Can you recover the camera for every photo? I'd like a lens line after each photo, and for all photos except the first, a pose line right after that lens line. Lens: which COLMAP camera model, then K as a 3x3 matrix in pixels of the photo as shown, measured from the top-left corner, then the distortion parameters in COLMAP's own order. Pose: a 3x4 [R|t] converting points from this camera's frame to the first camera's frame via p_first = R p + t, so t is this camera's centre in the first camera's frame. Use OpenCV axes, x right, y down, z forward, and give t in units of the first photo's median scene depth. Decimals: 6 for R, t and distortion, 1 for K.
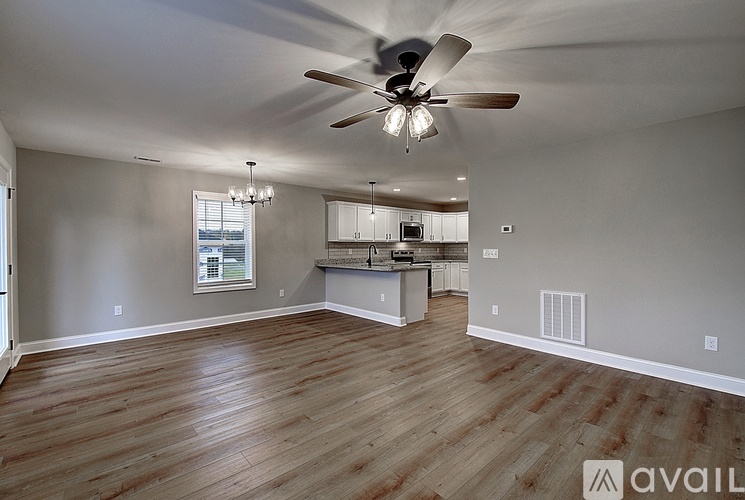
lens RADIAL K [[328.0, 0, 372.5], [0, 328.0, 250.0], [0, 0, 1]] dist [0.000504, -0.000235]
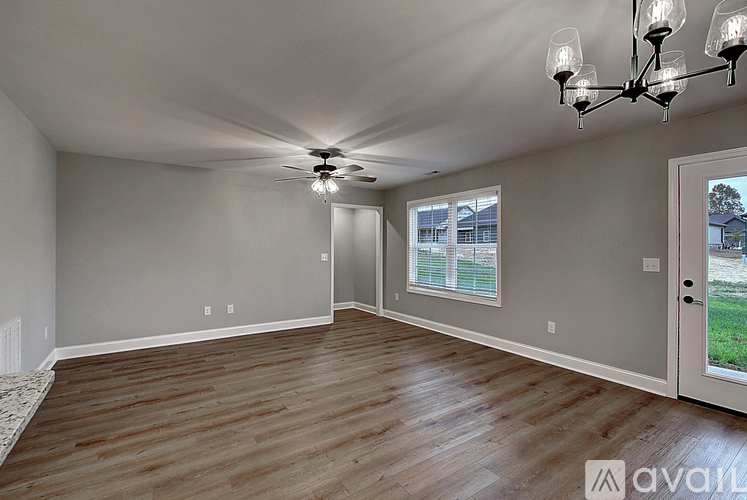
lens RADIAL K [[328.8, 0, 373.5], [0, 328.8, 250.0], [0, 0, 1]] dist [0.000504, -0.000235]
pose [[-0.990025, -0.002097, 0.140878, -0.324130], [0.000697, 0.999804, 0.019780, -0.039916], [-0.140892, 0.019681, -0.989829, 2.093260]]
